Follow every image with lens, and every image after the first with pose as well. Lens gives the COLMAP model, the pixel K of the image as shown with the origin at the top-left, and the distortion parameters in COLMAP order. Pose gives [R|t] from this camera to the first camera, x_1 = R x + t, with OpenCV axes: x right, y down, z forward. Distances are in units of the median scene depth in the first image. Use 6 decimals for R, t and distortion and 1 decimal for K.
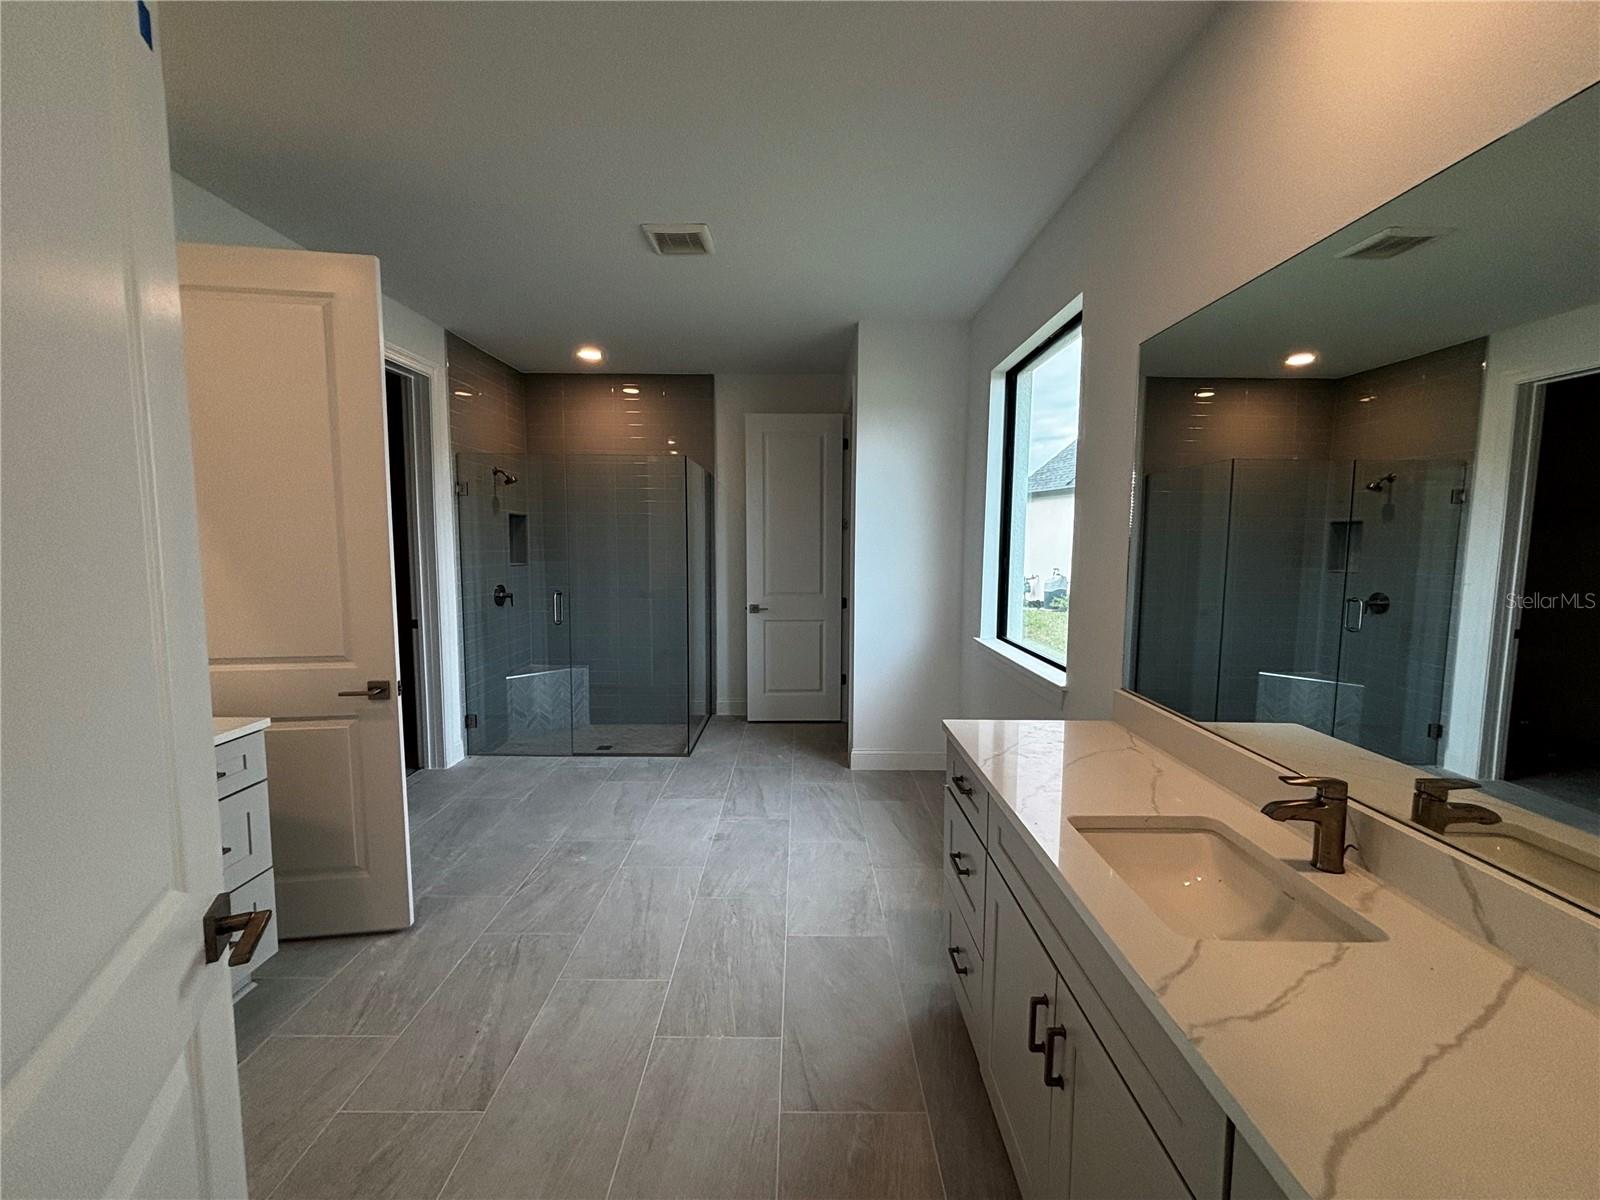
lens RADIAL K [[634.9, 0, 800.0], [0, 634.9, 600.0], [0, 0, 1]] dist [-0.001702, 0.000000]
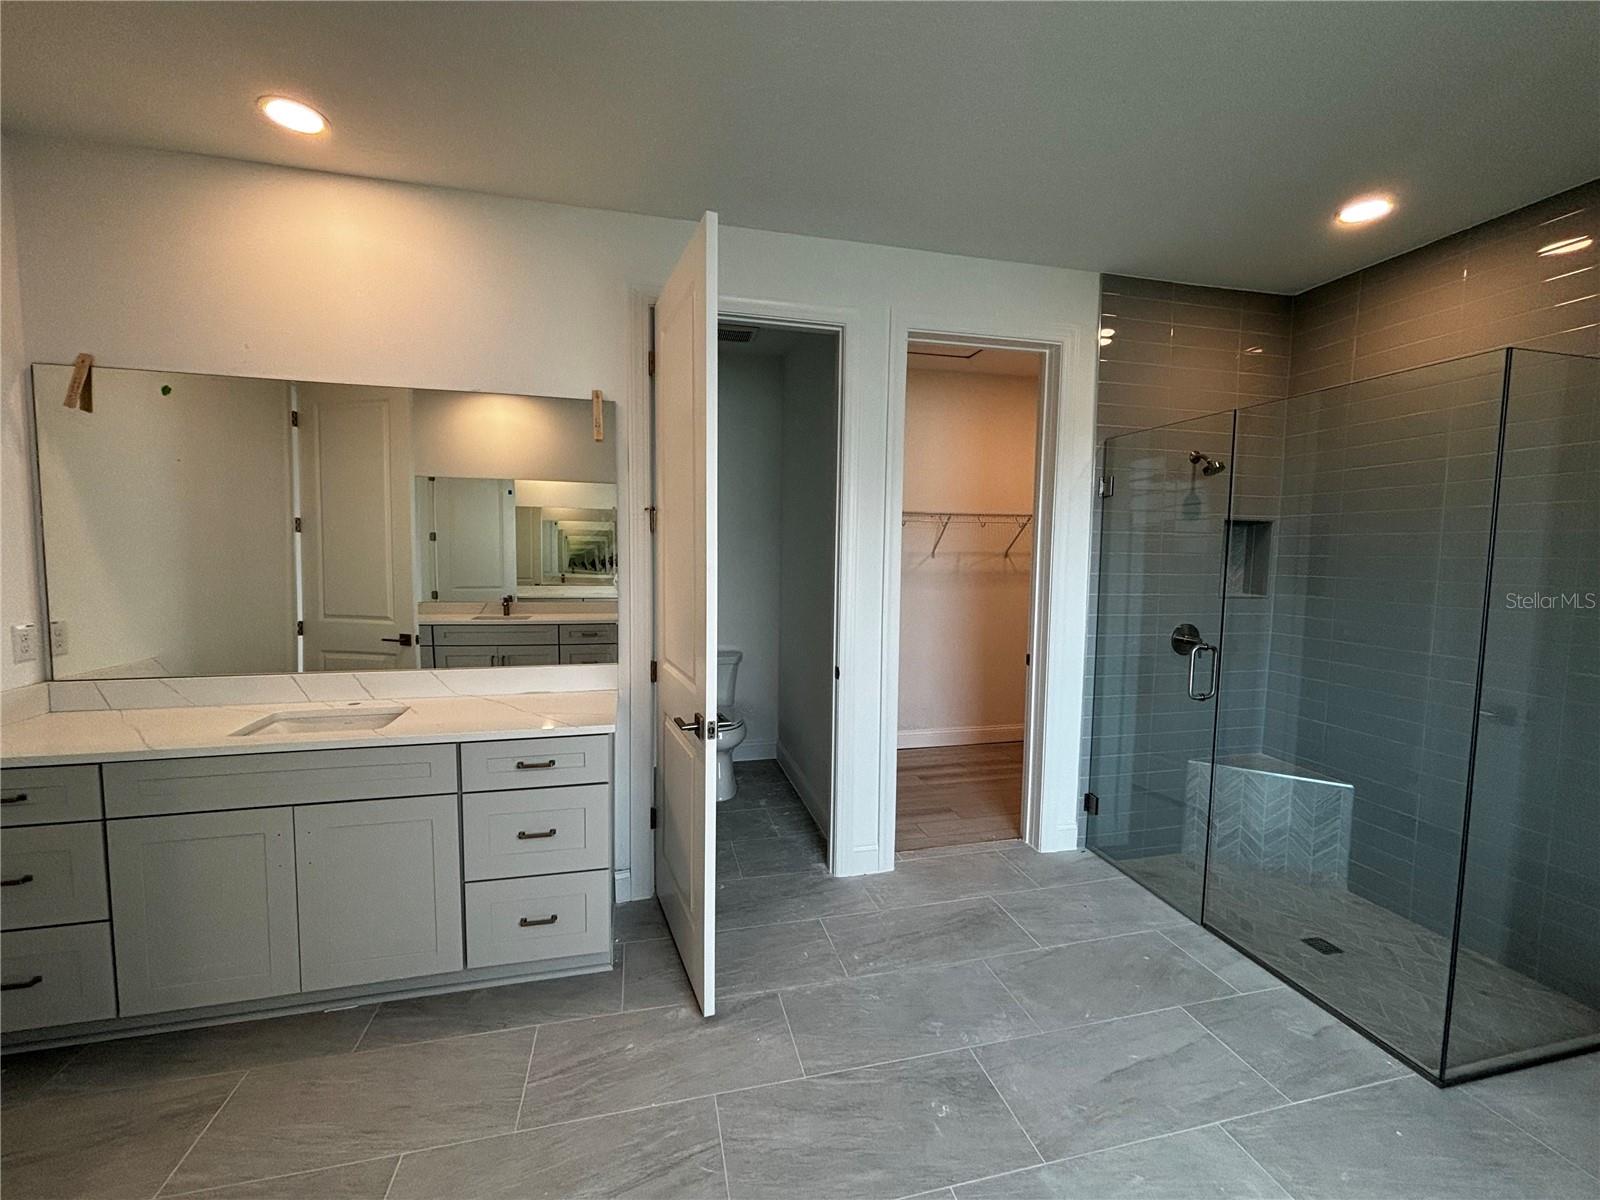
lens RADIAL K [[647.4, 0, 800.0], [0, 647.4, 600.0], [0, 0, 1]] dist [-0.000178, 0.000443]
pose [[0.238977, 0.074544, -0.968160, 0.115006], [-0.102849, 0.993384, 0.051099, -0.049454], [0.965563, 0.087363, 0.245062, 0.498528]]
